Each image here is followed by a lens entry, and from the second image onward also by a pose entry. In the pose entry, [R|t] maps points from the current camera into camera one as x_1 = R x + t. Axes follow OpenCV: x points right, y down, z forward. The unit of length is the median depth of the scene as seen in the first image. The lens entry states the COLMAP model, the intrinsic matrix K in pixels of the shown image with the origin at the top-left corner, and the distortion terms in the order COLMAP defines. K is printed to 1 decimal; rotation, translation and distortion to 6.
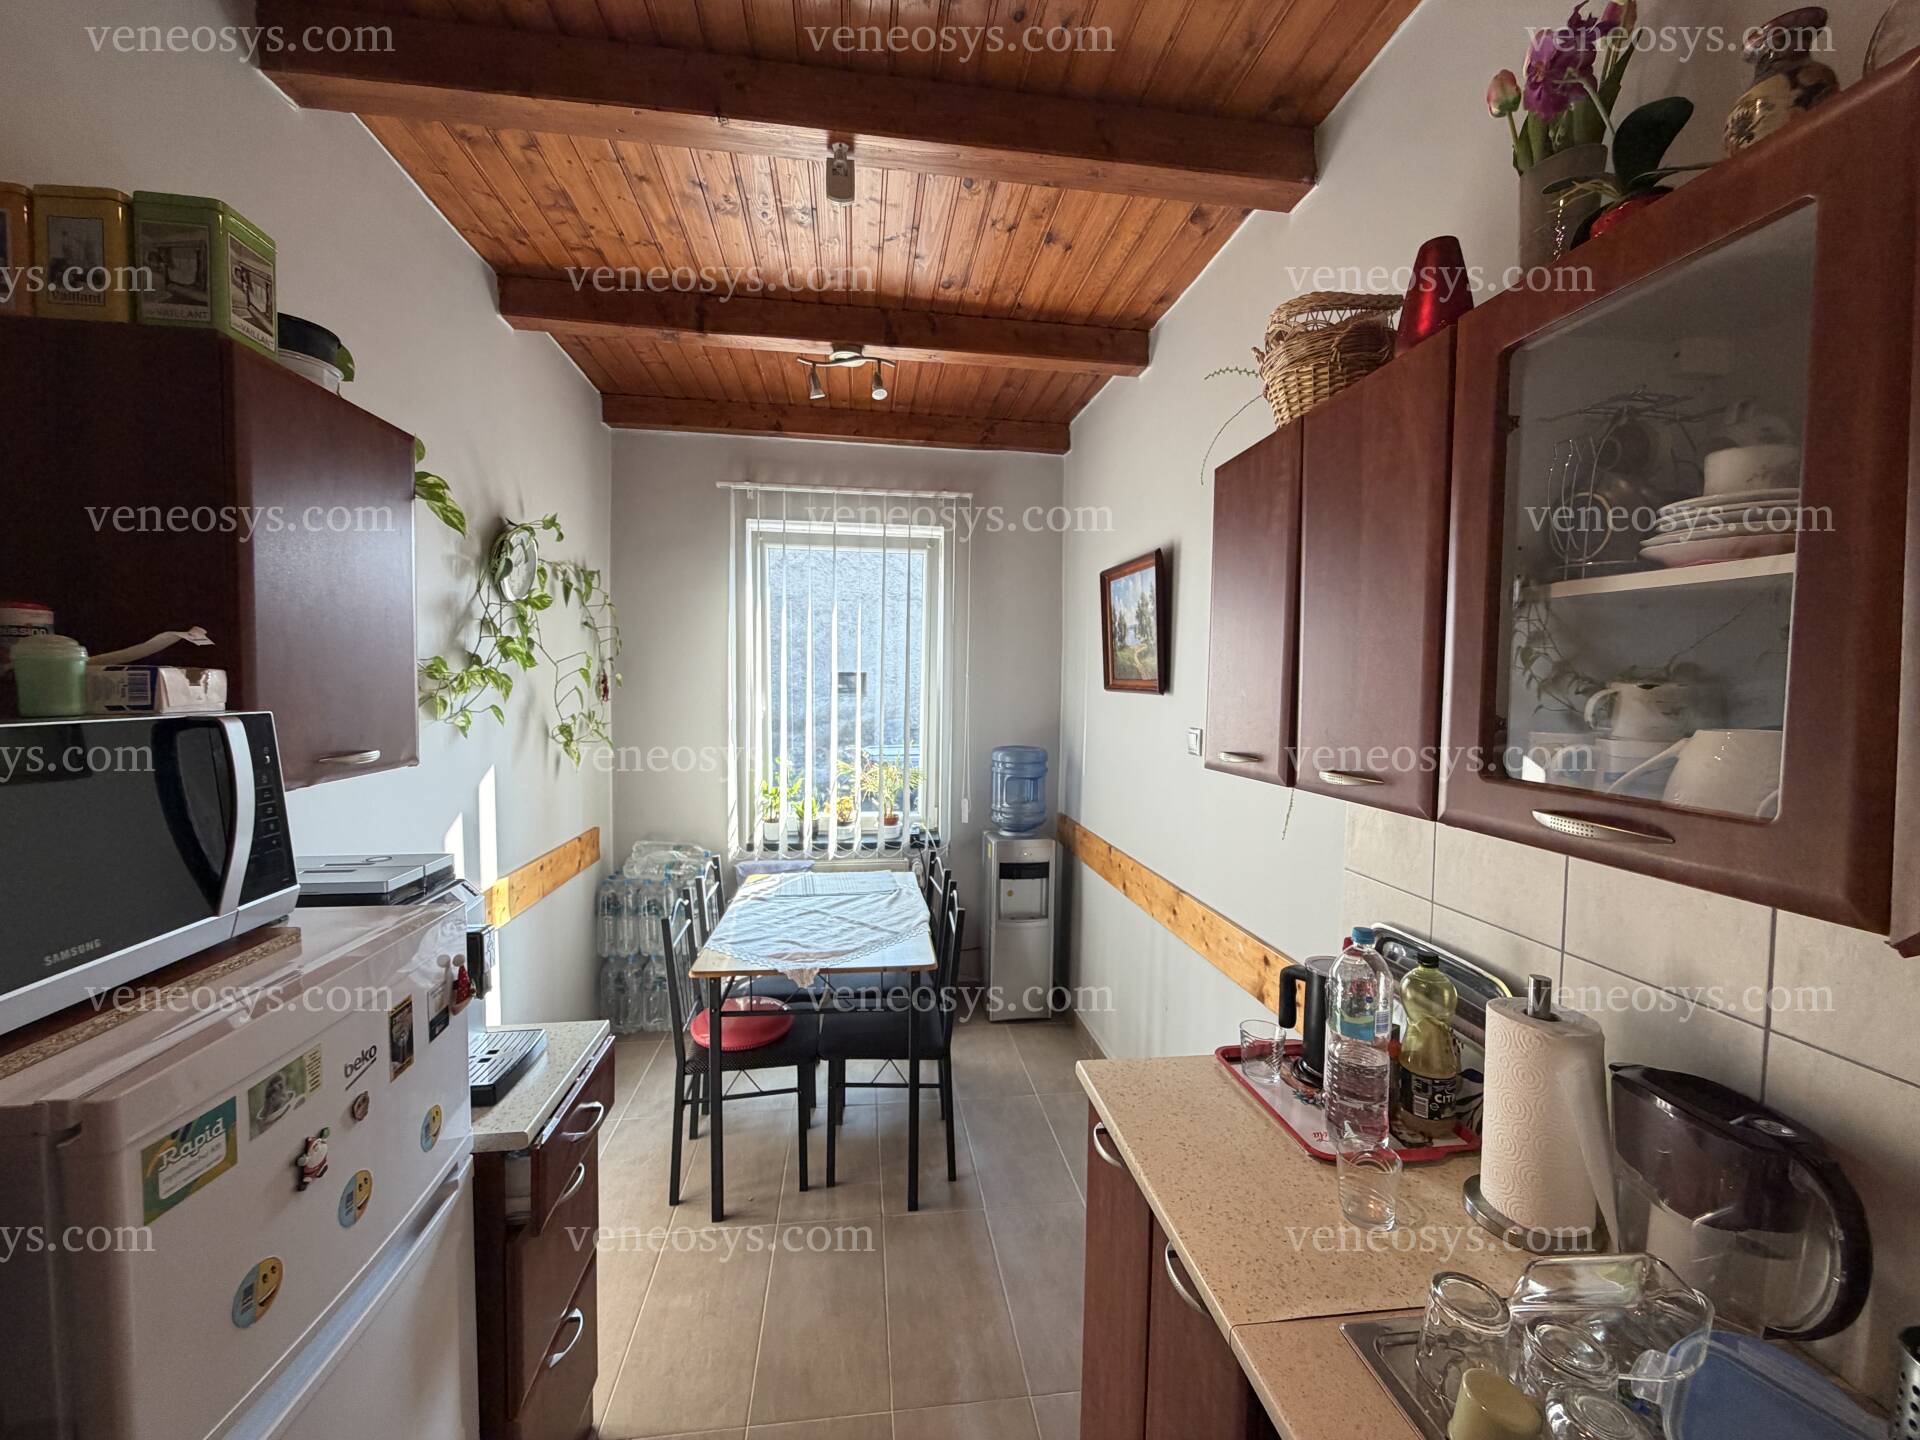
lens RADIAL K [[769.8, 0, 960.0], [0, 769.8, 719.1], [0, 0, 1]] dist [-0.000232, 0.000228]
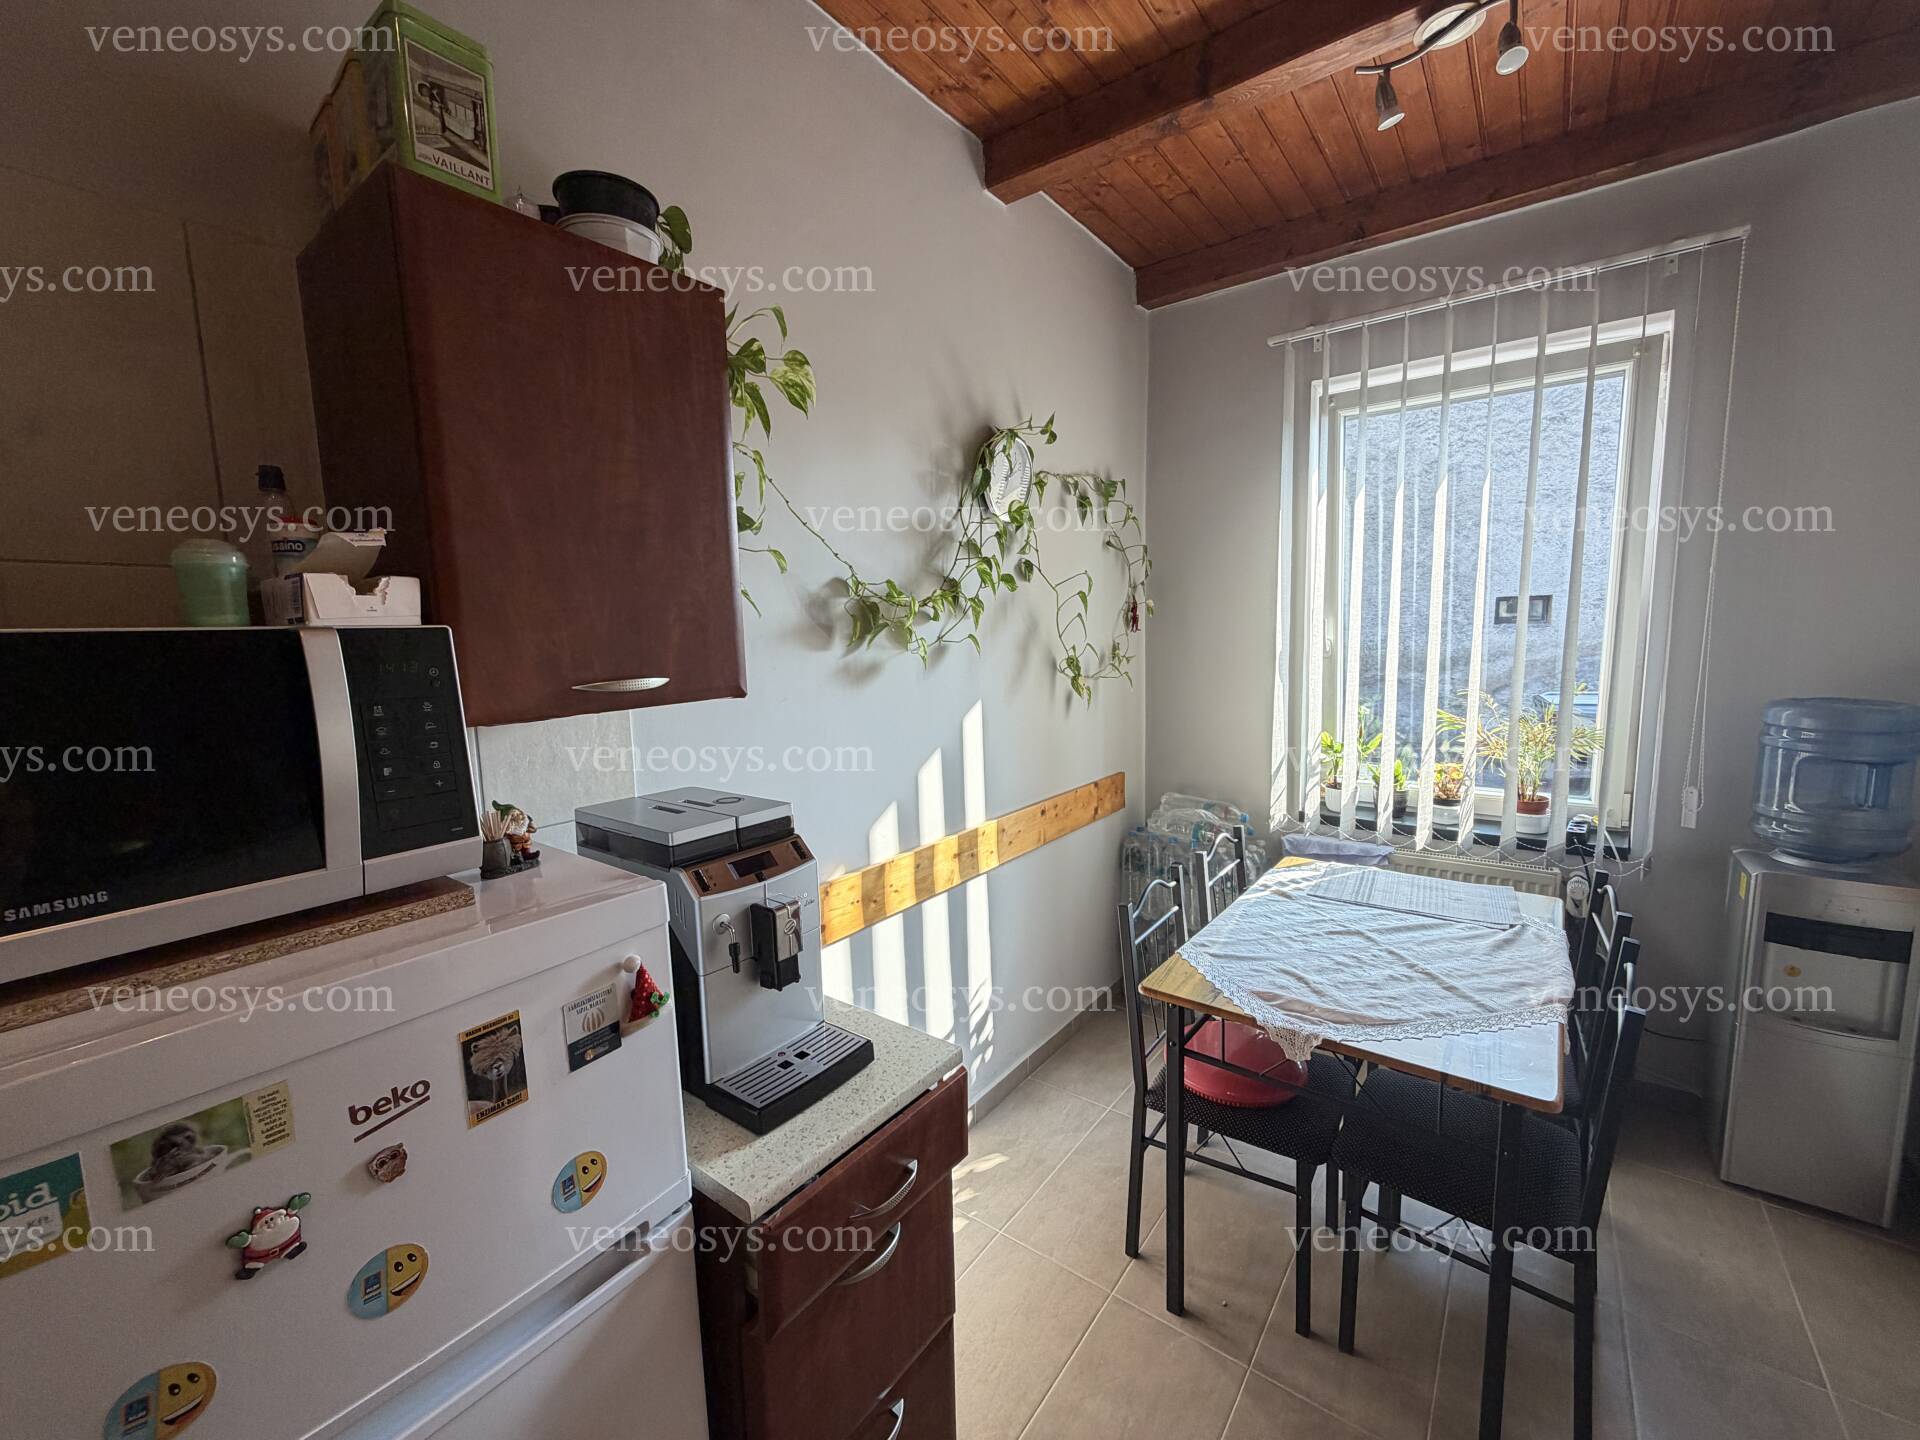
lens RADIAL K [[769.8, 0, 955.3], [0, 769.8, 719.8], [0, 0, 1]] dist [-0.000232, 0.000228]
pose [[0.707558, 0.054134, -0.704579, 0.028588], [0.001970, 0.996906, 0.078573, 0.009772], [0.706652, -0.056983, 0.705263, 0.288141]]
